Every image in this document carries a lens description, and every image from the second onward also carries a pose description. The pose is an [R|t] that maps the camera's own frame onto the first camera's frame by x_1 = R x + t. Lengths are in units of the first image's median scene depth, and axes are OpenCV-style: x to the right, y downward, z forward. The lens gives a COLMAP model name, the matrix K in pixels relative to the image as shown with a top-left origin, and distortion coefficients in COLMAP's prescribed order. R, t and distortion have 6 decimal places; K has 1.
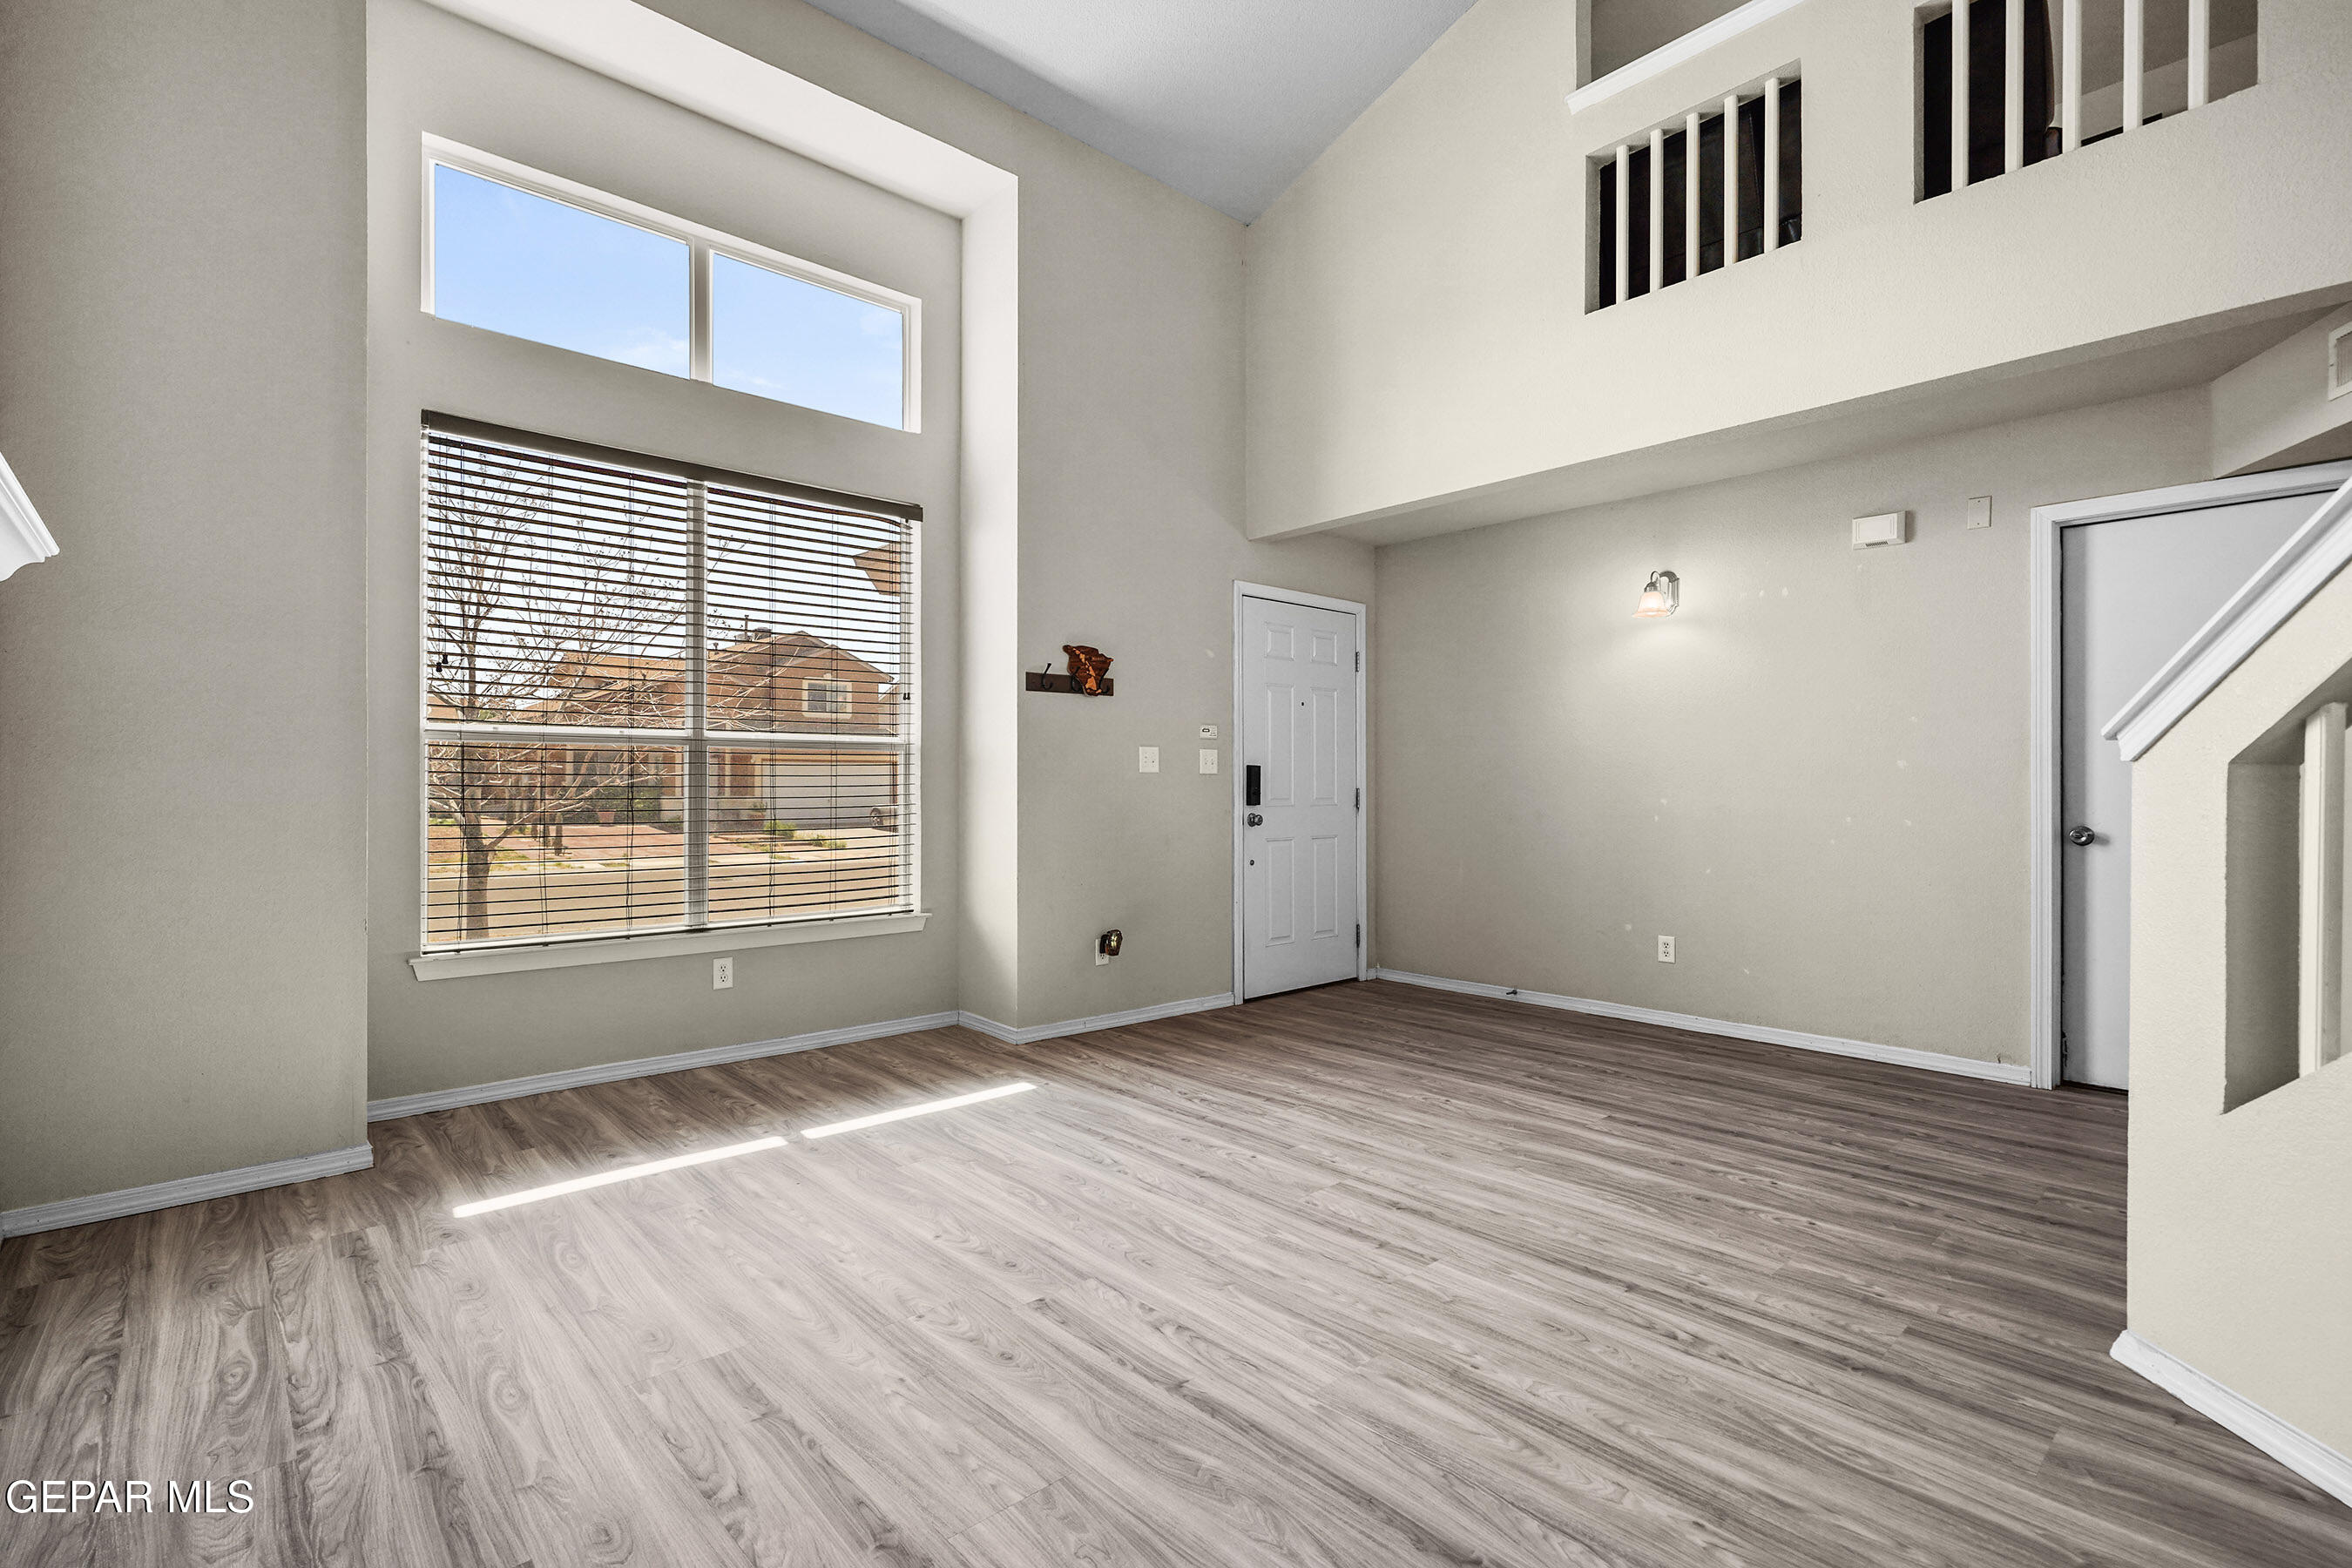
lens RADIAL K [[1079.0, 0, 1175.8], [0, 1079.0, 785.9], [0, 0, 1]] dist [-0.004350, 0.001127]
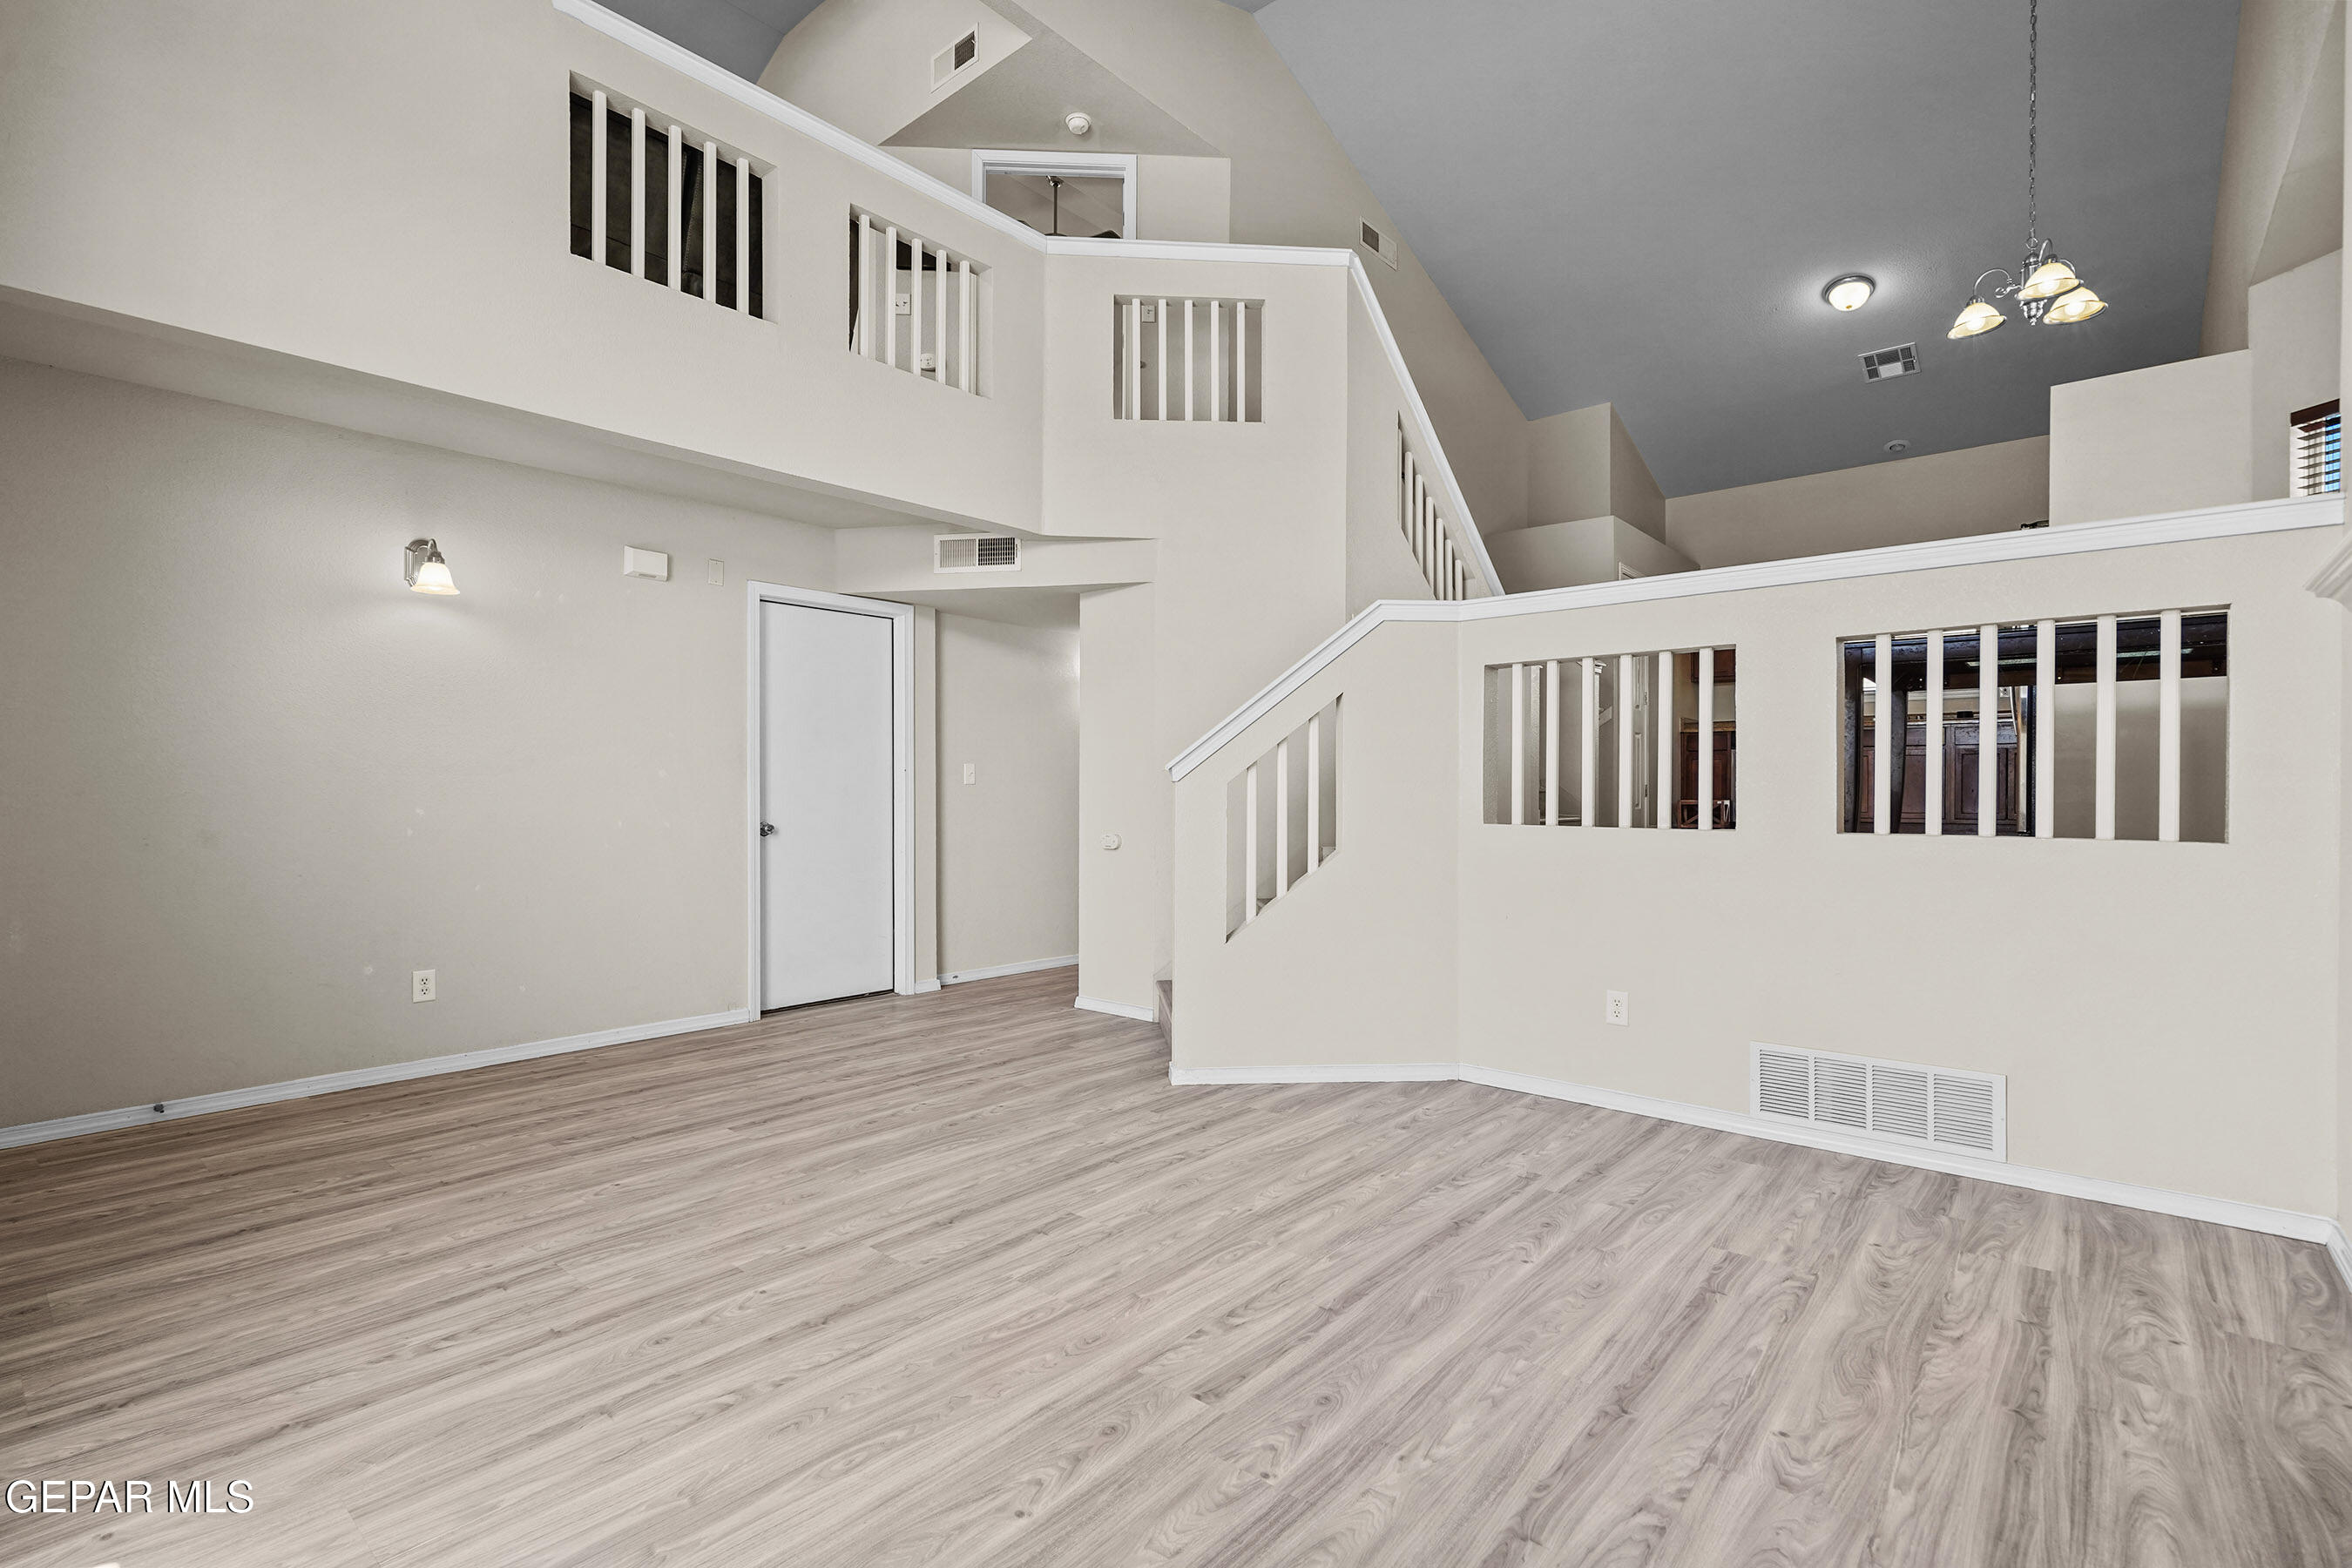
lens RADIAL K [[1079.0, 0, 1156.6], [0, 1079.0, 791.4], [0, 0, 1]] dist [-0.004350, 0.001127]
pose [[-0.111799, -0.001923, 0.993729, -0.710537], [-0.000490, 0.999998, 0.001880, -0.005148], [-0.993731, -0.000277, -0.111799, 0.823296]]
